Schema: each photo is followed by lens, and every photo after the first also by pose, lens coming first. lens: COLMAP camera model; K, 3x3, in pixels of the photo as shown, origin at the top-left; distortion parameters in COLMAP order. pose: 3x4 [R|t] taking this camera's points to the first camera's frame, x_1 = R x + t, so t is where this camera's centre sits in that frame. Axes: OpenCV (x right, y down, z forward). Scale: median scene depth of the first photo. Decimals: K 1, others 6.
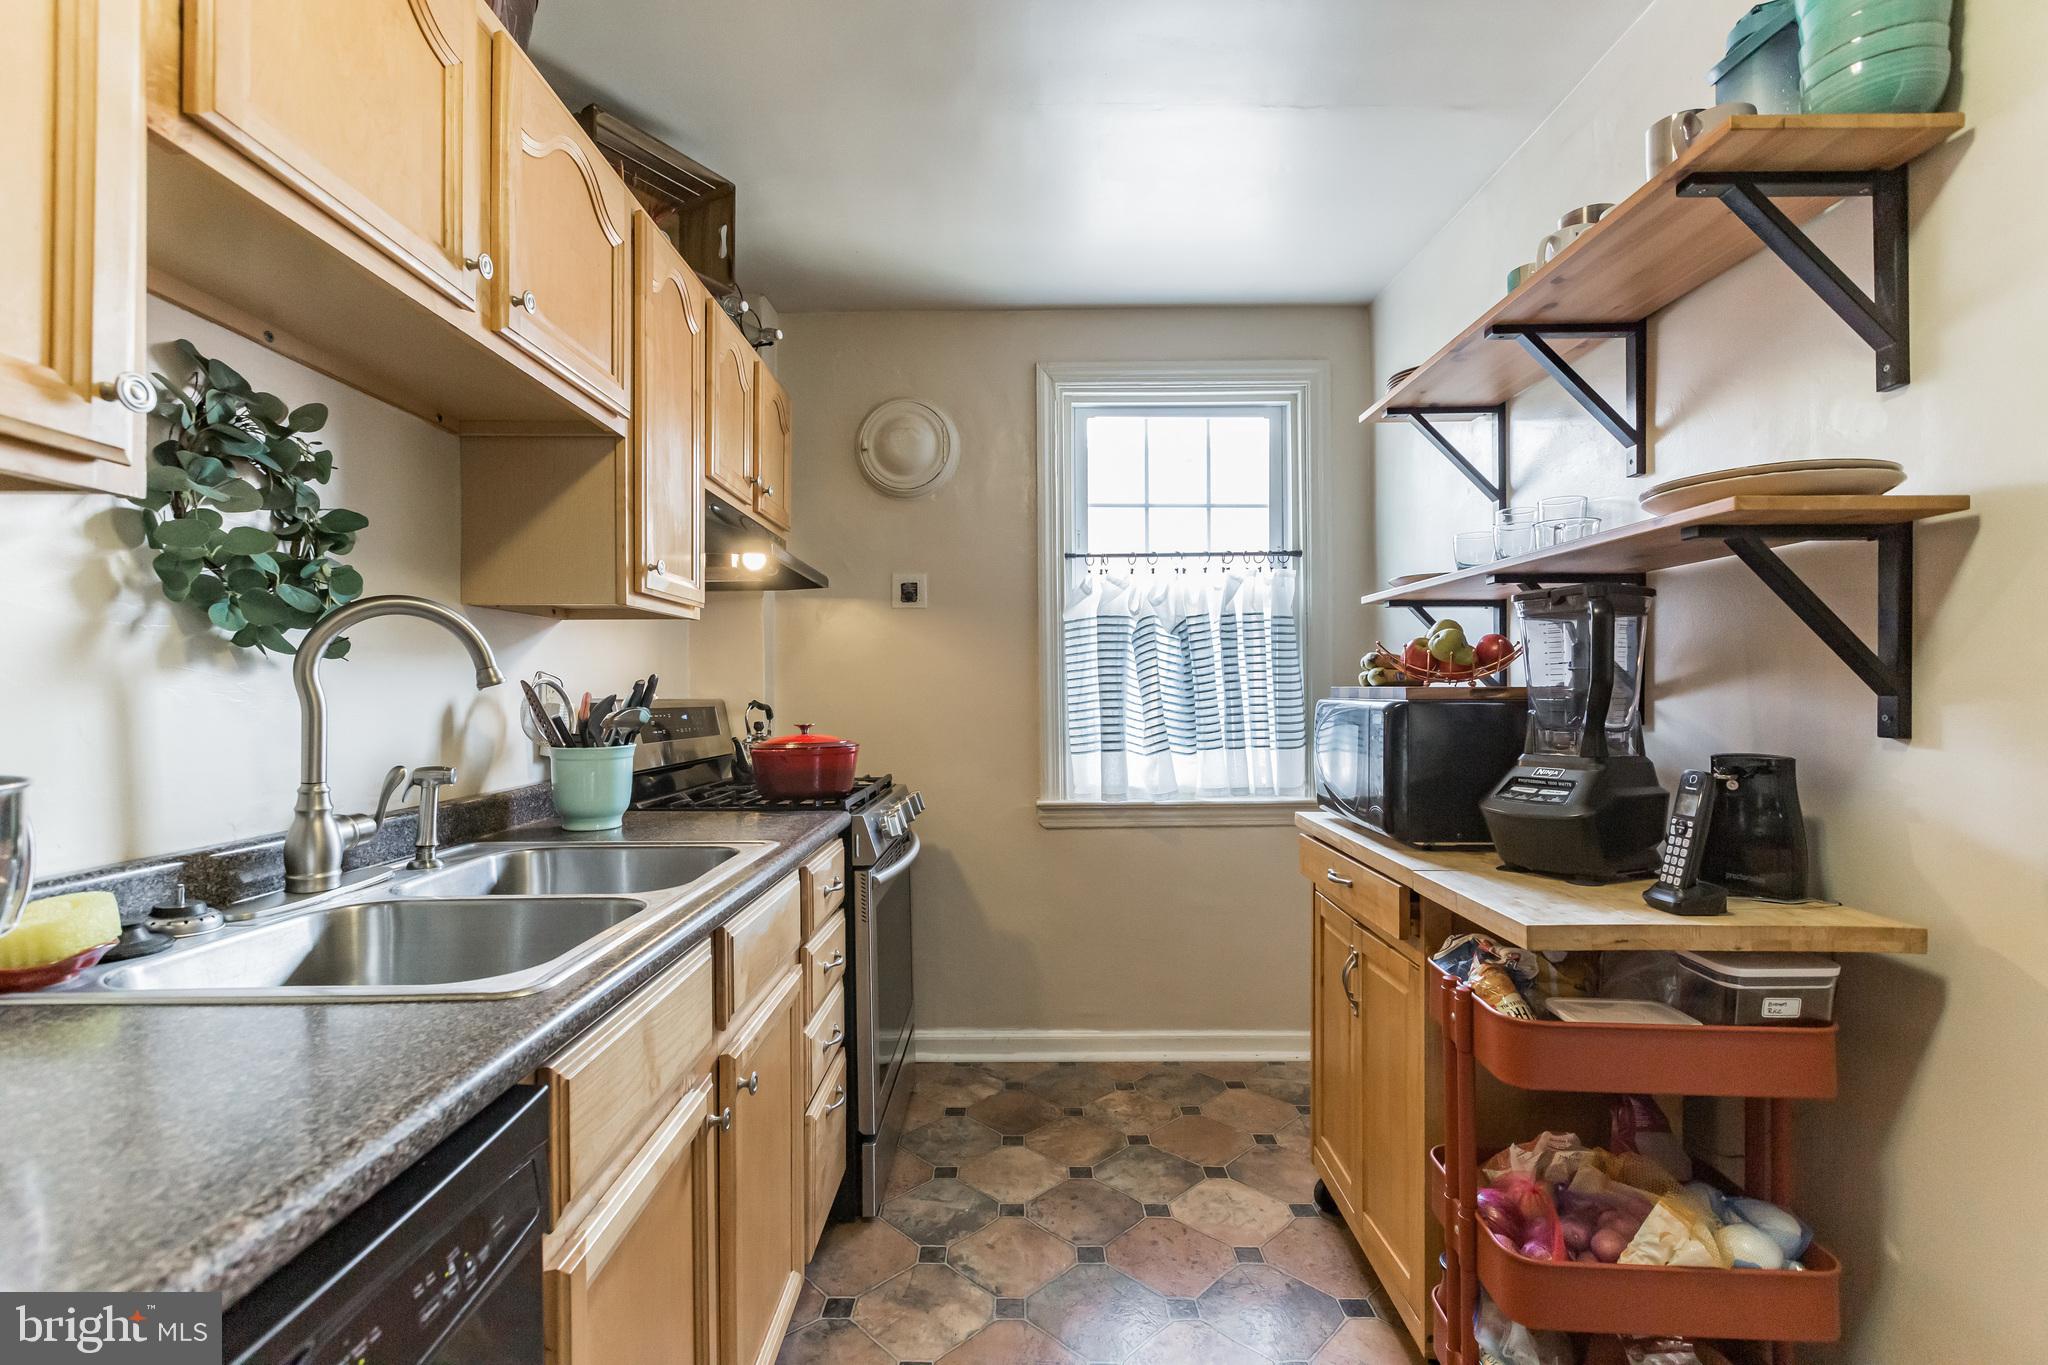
lens RADIAL K [[919.1, 0, 1015.8], [0, 919.1, 685.1], [0, 0, 1]] dist [0.001212, 0.000375]
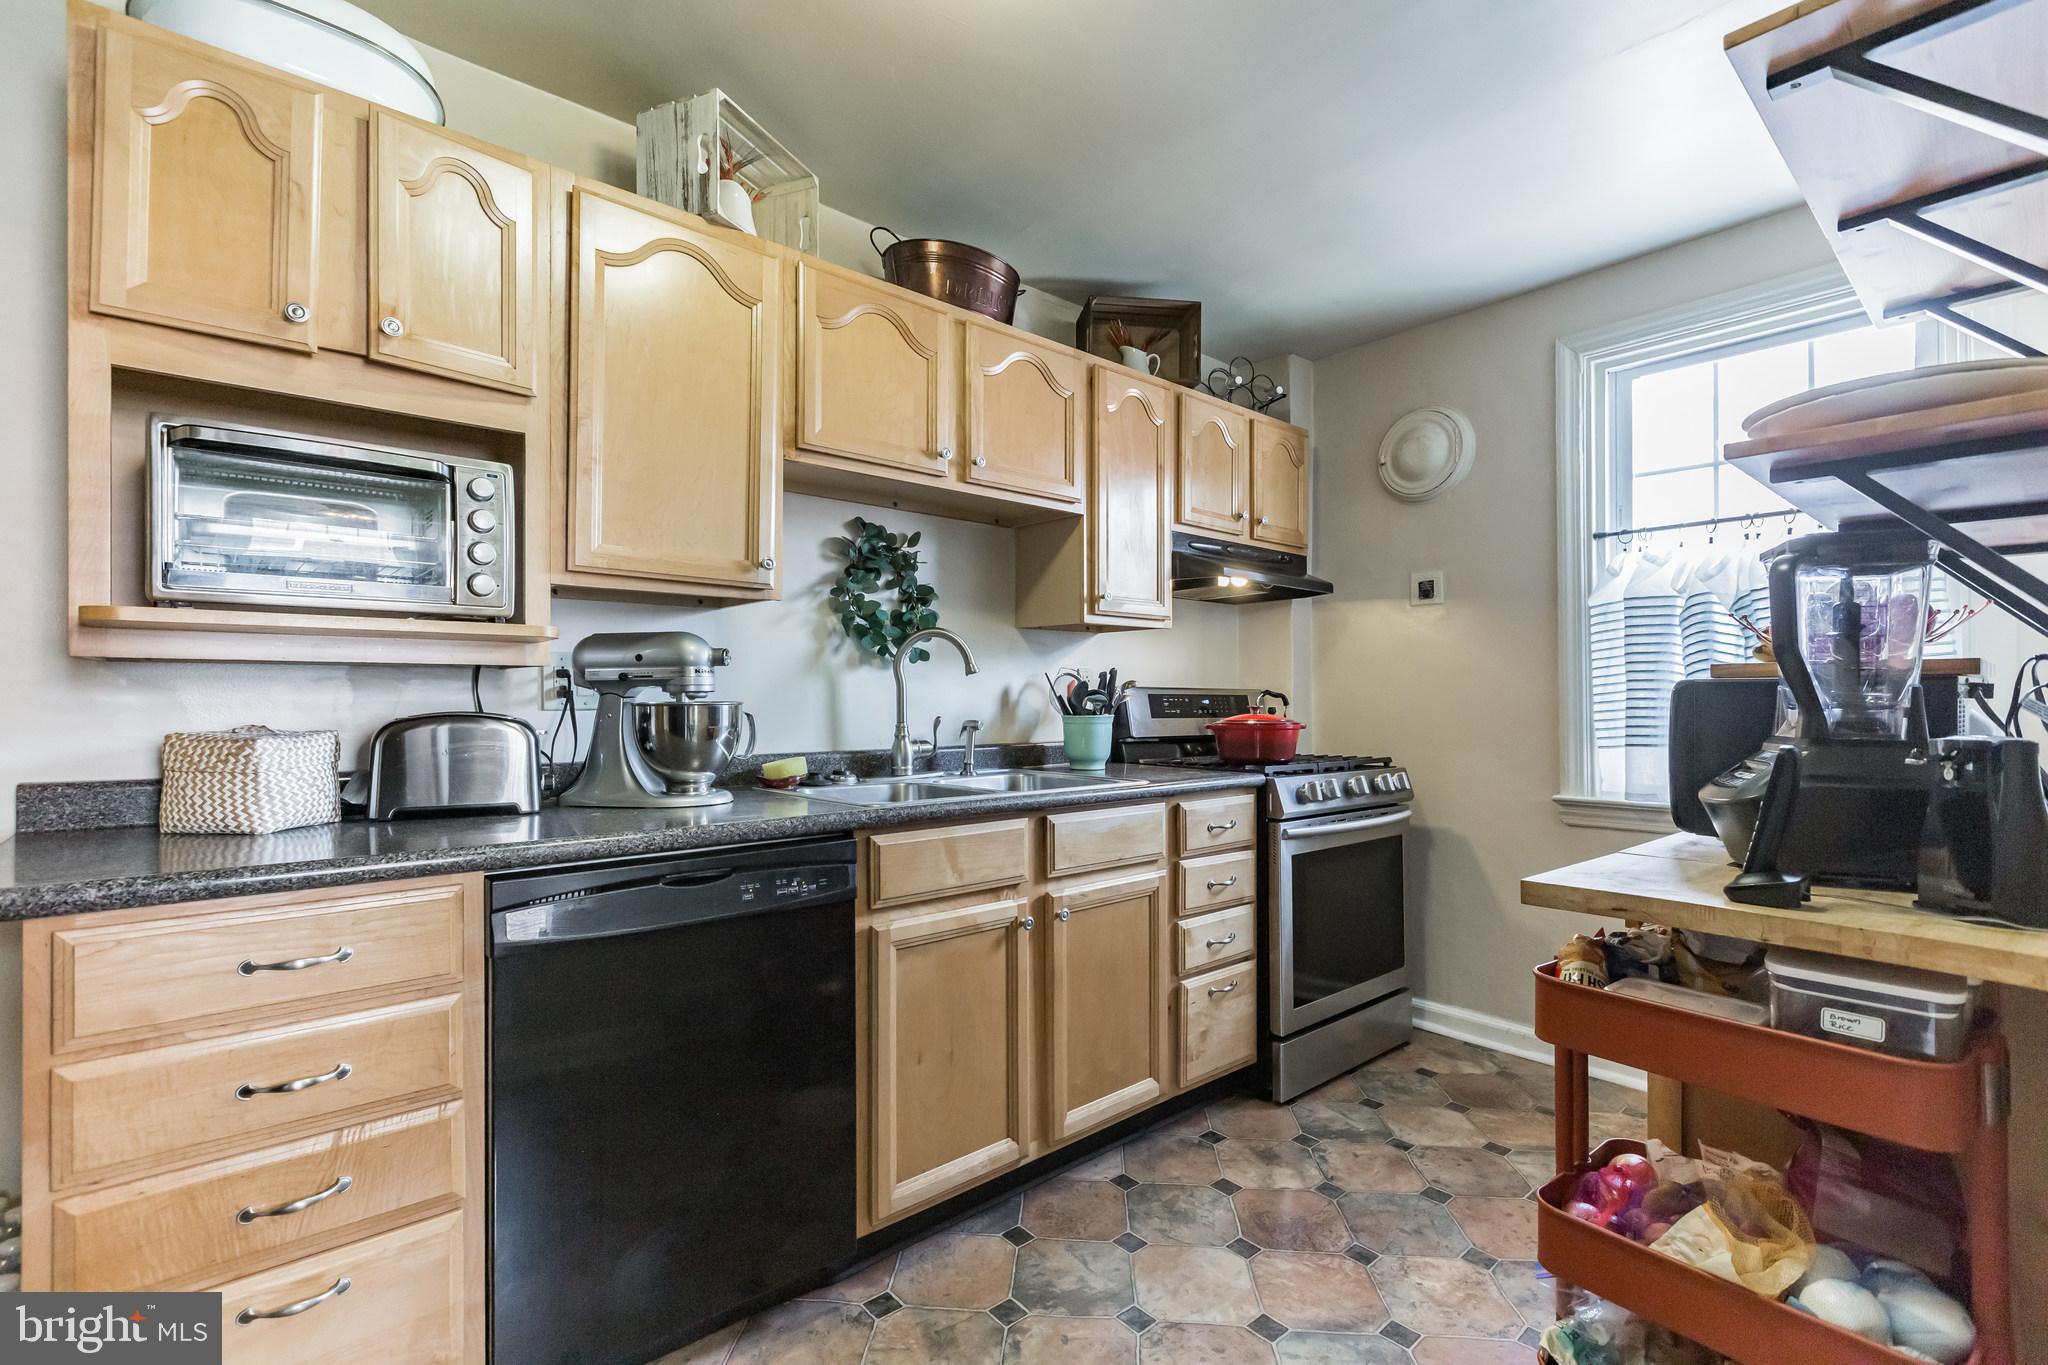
lens RADIAL K [[919.1, 0, 1015.8], [0, 919.1, 685.1], [0, 0, 1]] dist [0.001212, 0.000375]
pose [[0.653889, -0.007313, -0.756555, 0.543739], [0.003230, 0.999971, -0.006875, 0.022421], [0.756584, 0.002052, 0.653894, -0.079719]]
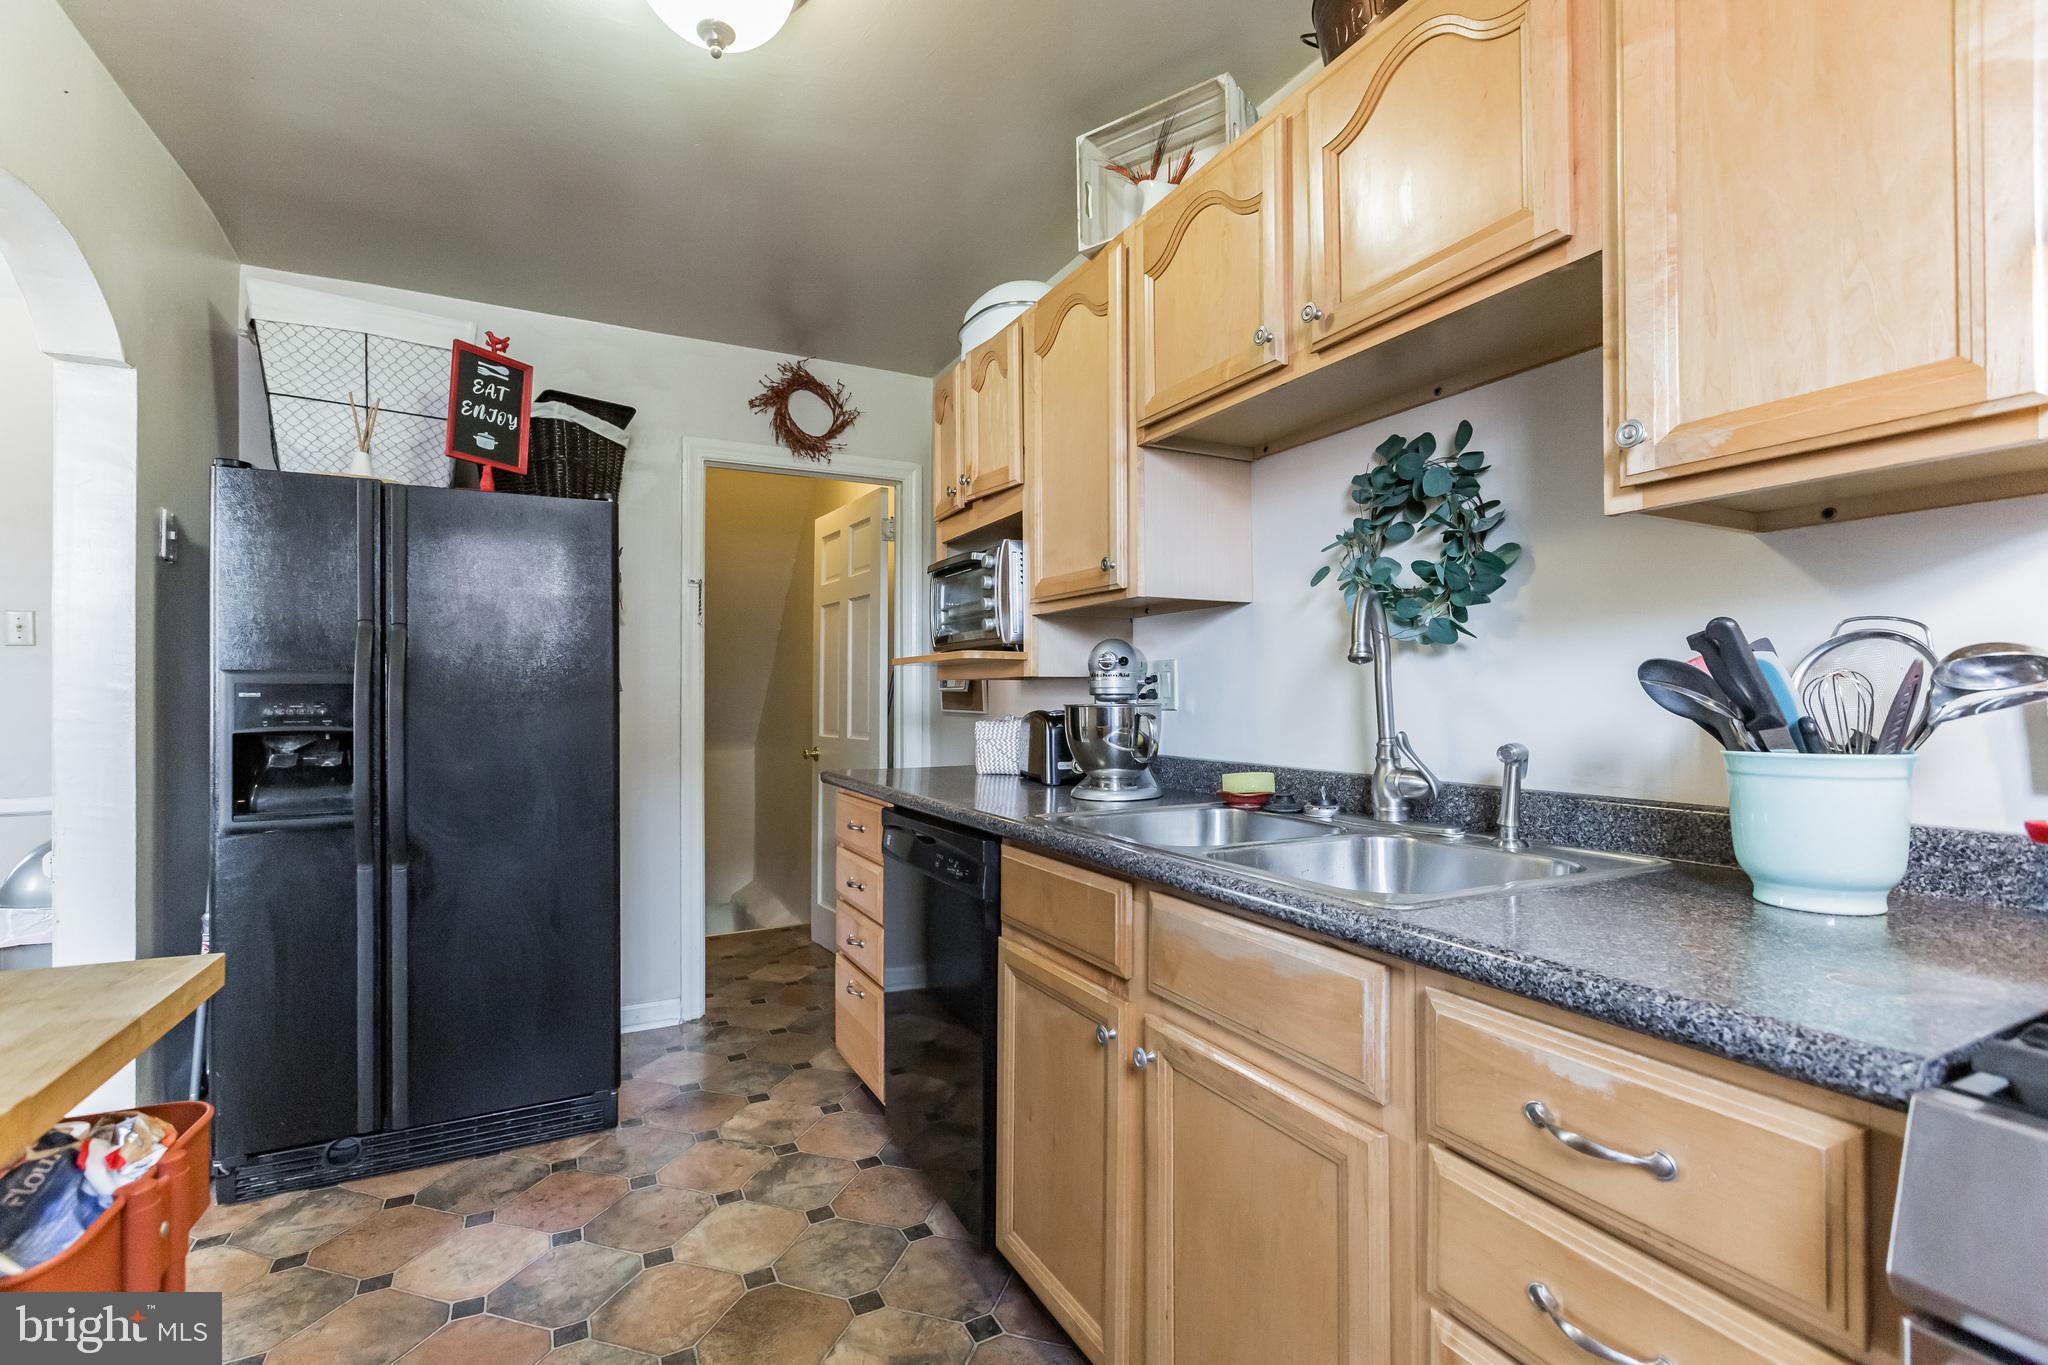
lens RADIAL K [[901.8, 0, 1017.2], [0, 901.8, 696.5], [0, 0, 1]] dist [-0.000067, 0.000206]
pose [[-0.884653, -0.000199, -0.466250, 0.178347], [0.005470, 0.999927, -0.010806, 0.040660], [0.466218, -0.012110, -0.884587, 2.042814]]
